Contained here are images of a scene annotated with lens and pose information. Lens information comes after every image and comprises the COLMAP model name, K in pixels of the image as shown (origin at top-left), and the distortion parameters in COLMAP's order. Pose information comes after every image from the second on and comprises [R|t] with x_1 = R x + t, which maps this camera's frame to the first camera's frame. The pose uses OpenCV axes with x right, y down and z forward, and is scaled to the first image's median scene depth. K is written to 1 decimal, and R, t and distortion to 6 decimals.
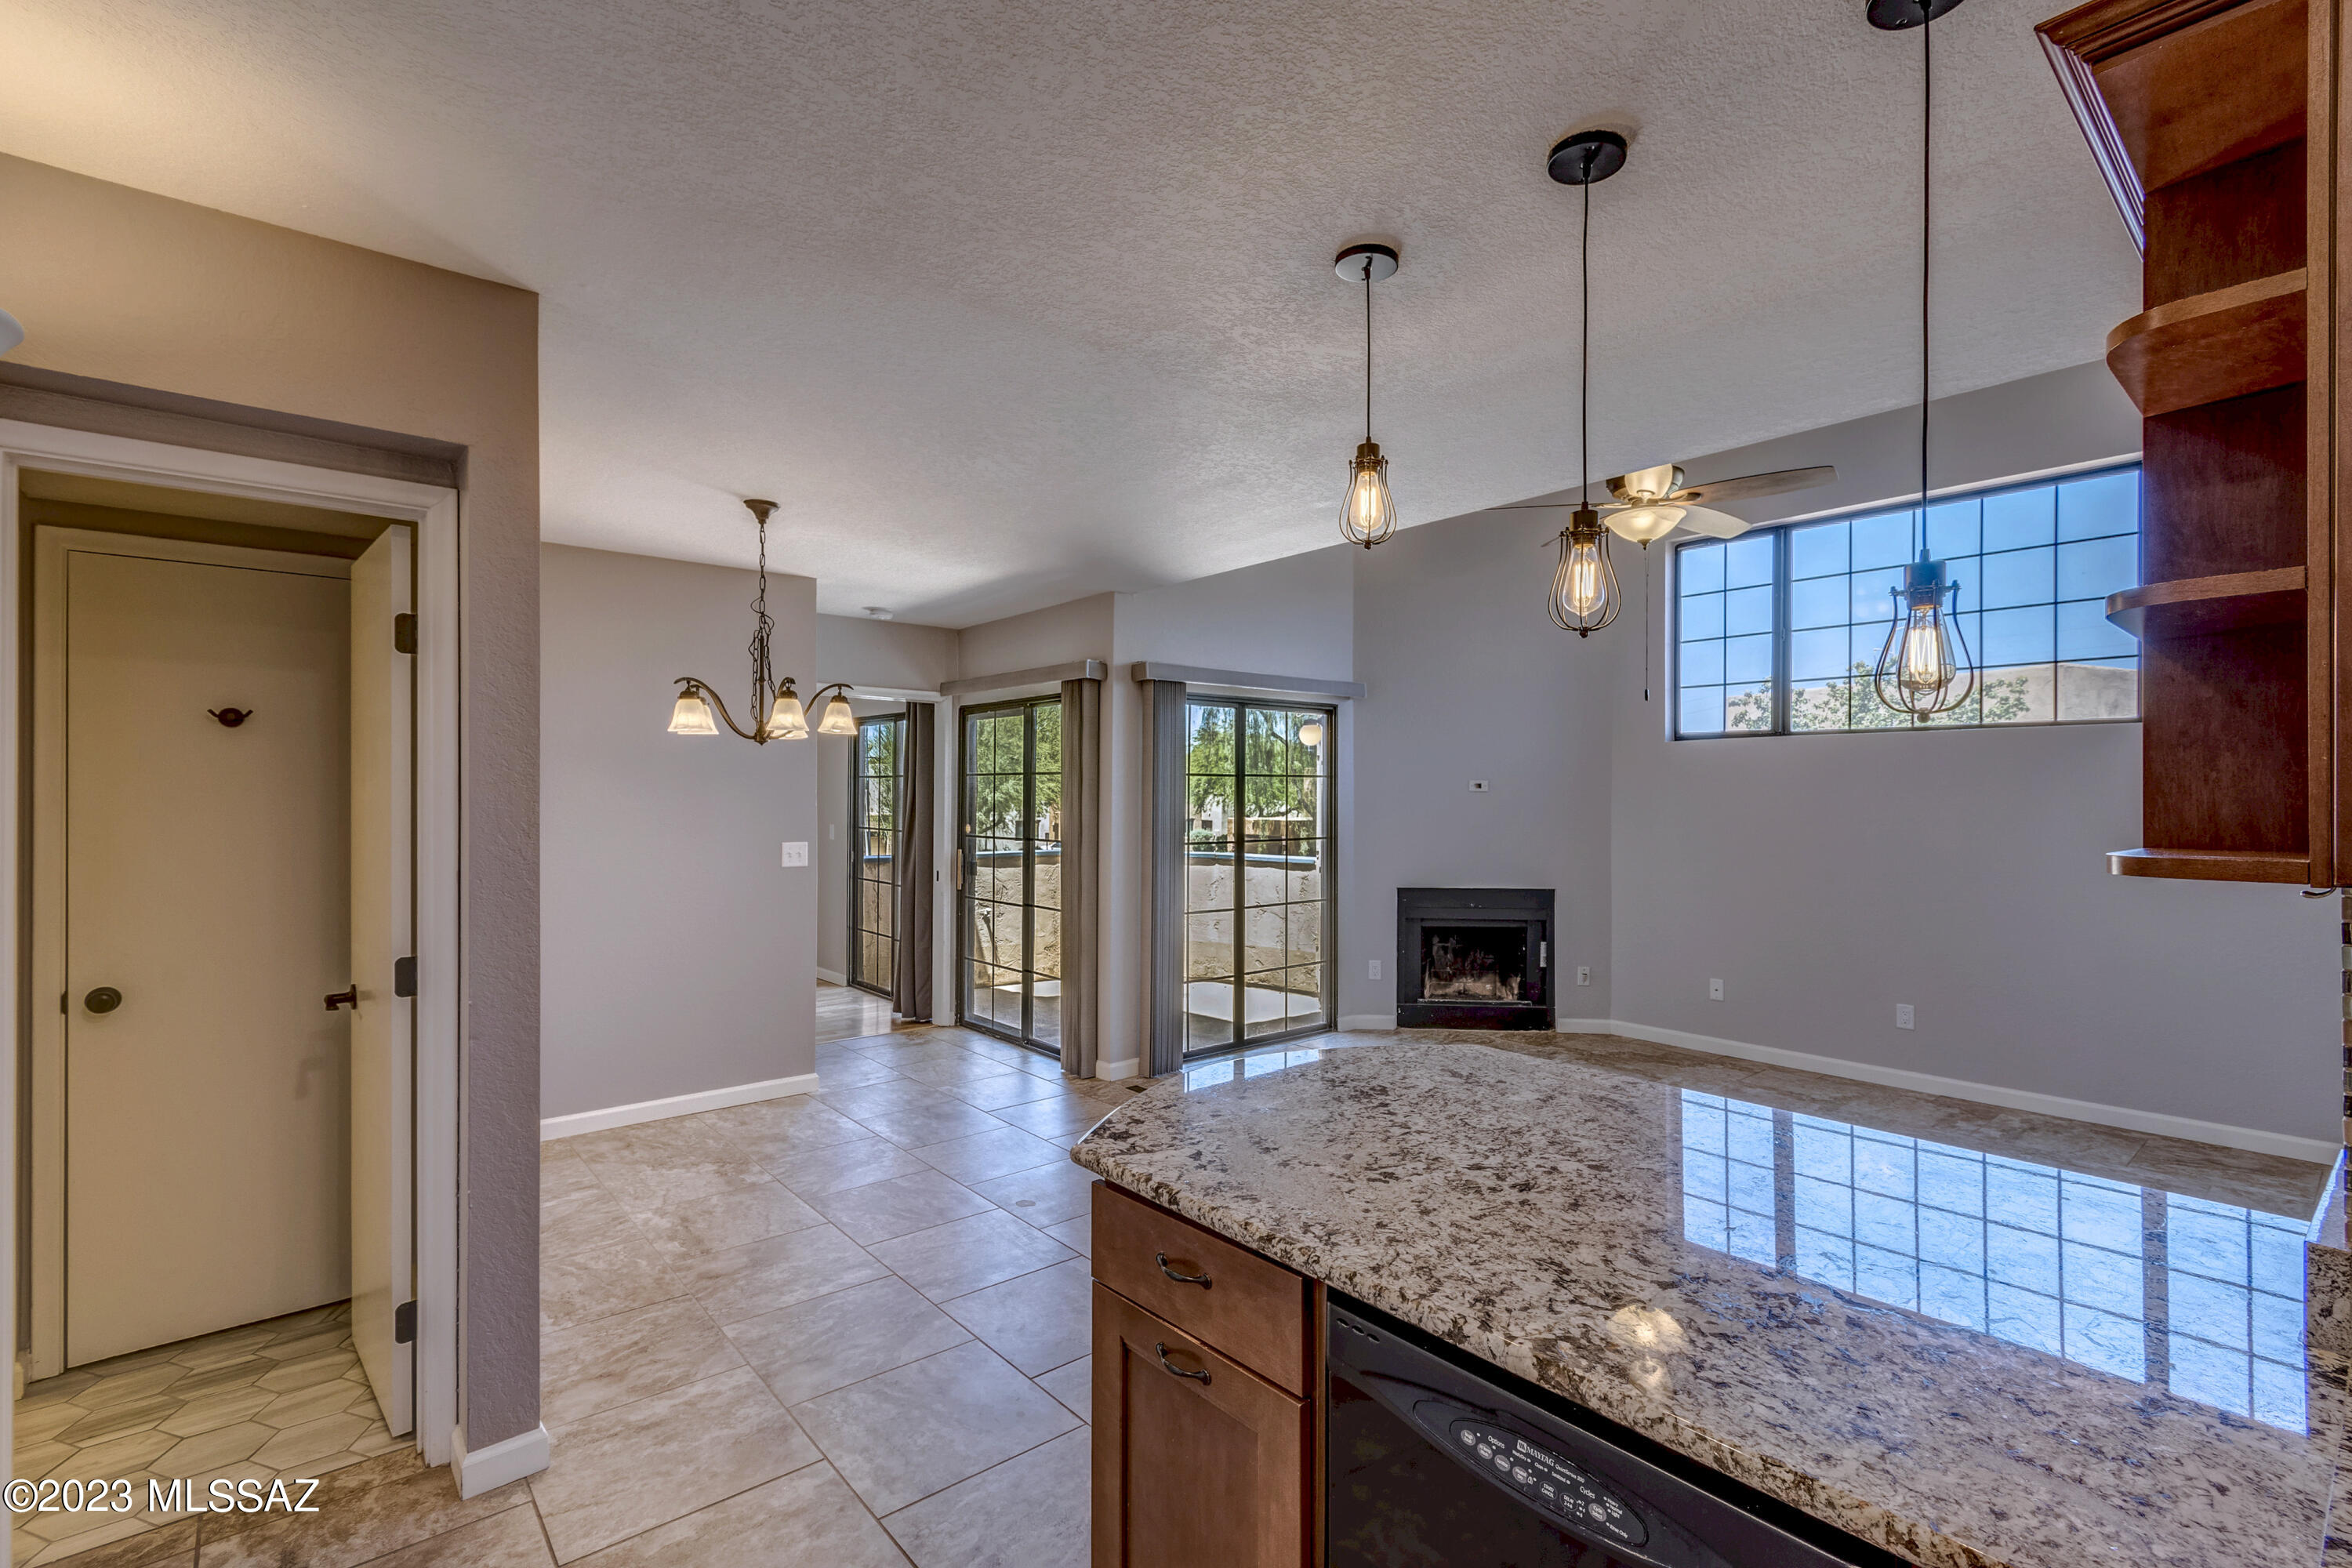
lens RADIAL K [[1049.6, 0, 1203.5], [0, 1049.6, 789.4], [0, 0, 1]] dist [0.005484, 0.000067]
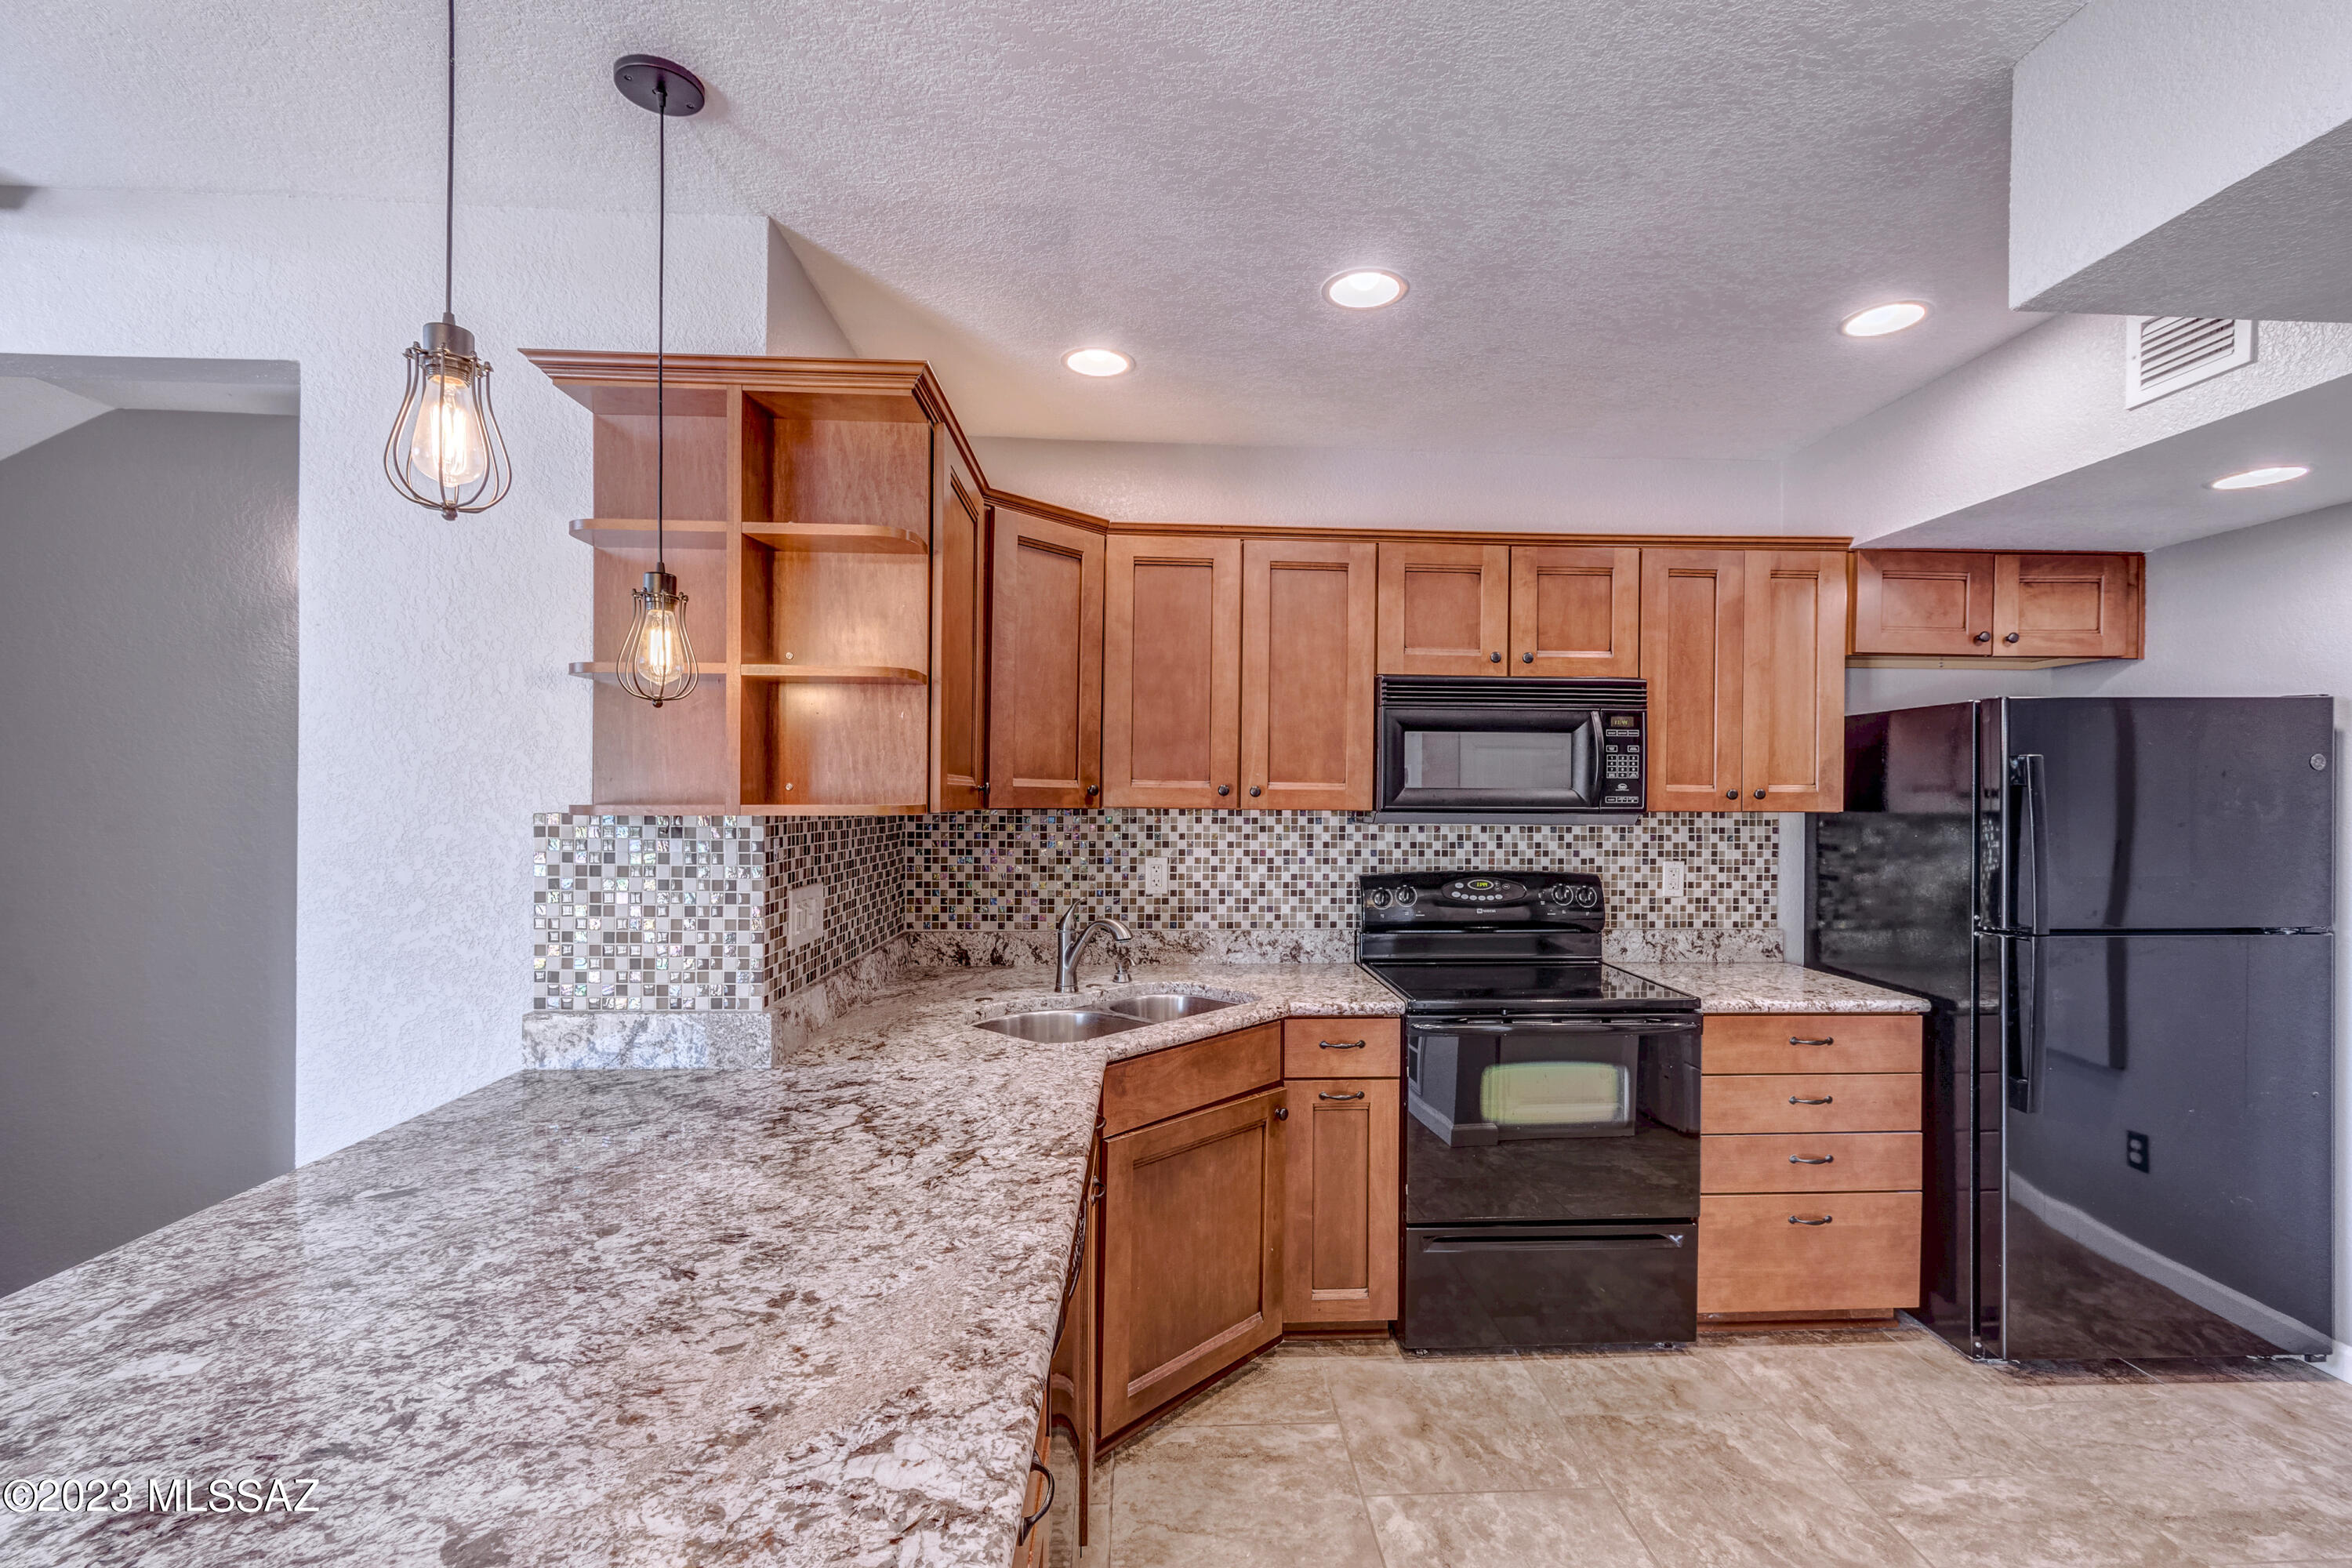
lens RADIAL K [[1038.1, 0, 1207.5], [0, 1038.1, 799.2], [0, 0, 1]] dist [0.002992, -0.000051]
pose [[-0.793386, -0.011270, 0.608615, -0.130072], [-0.013978, 0.999902, 0.000294, 0.007395], [-0.608559, -0.008274, -0.793465, 0.381490]]
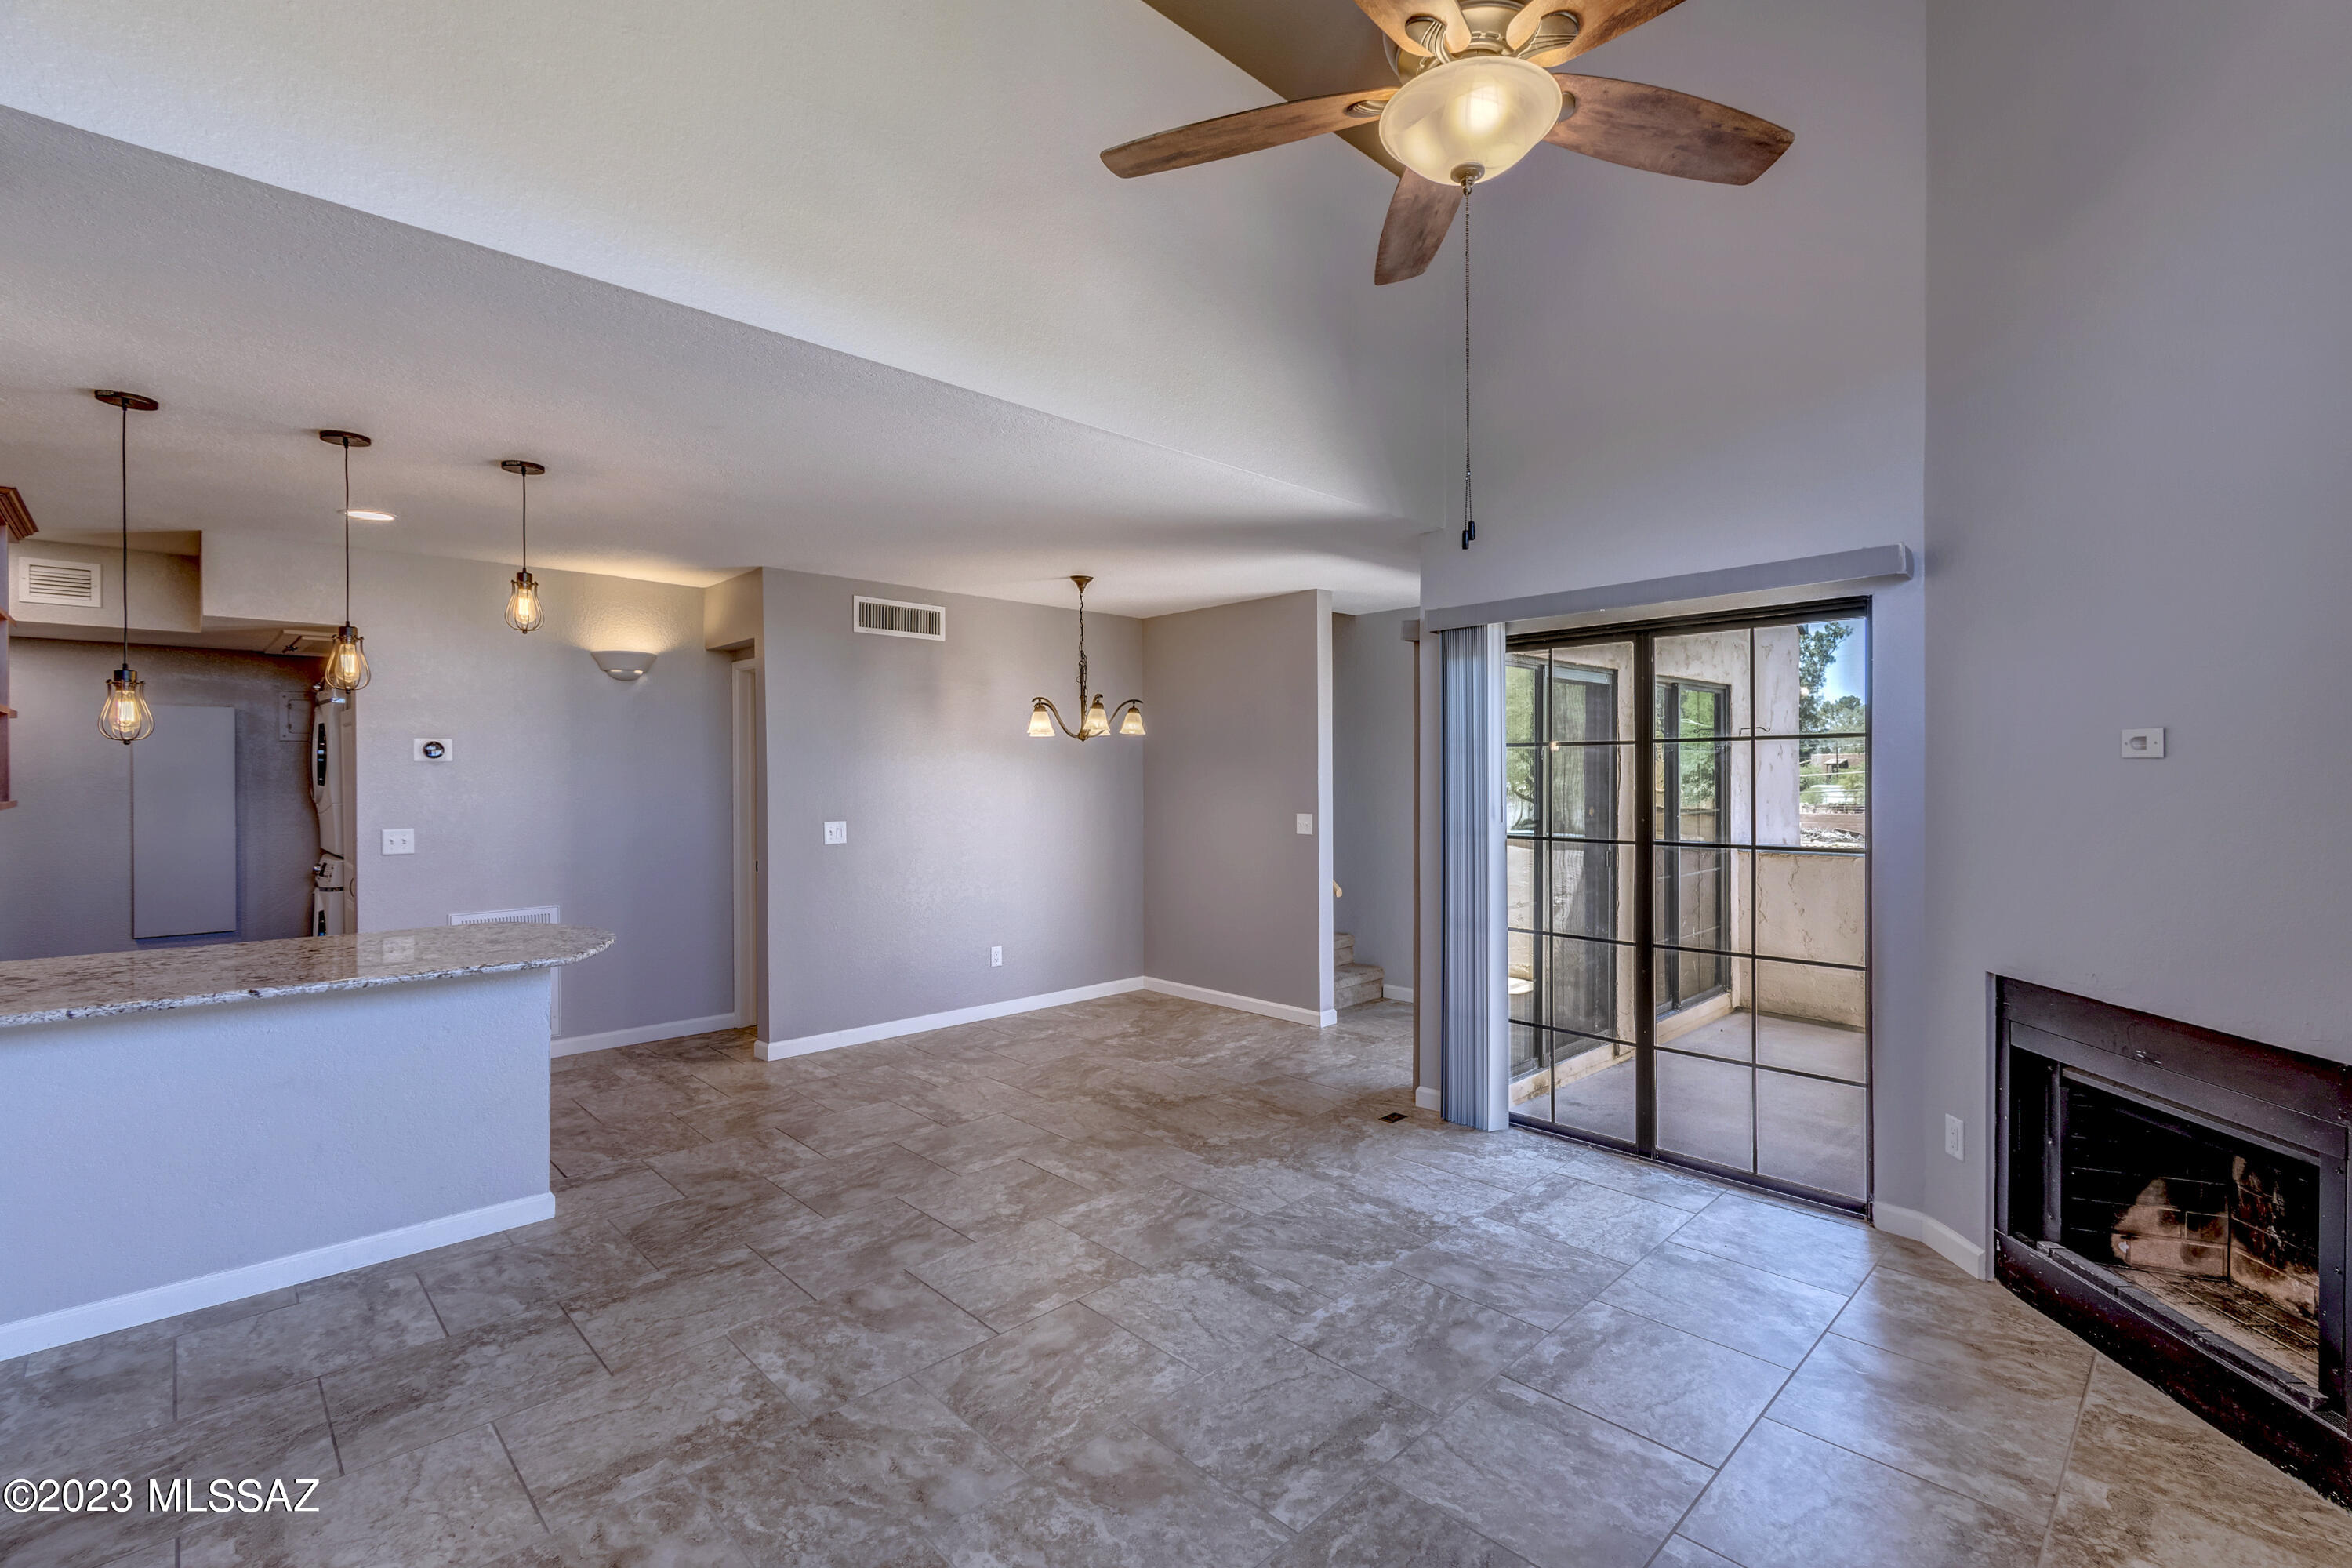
lens RADIAL K [[1037.6, 0, 1212.6], [0, 1037.6, 780.8], [0, 0, 1]] dist [0.004680, -0.001585]
pose [[0.068108, 0.003559, -0.997672, 0.721233], [0.011187, 0.999928, 0.004331, 0.005743], [0.997615, -0.011456, 0.068063, 0.750895]]
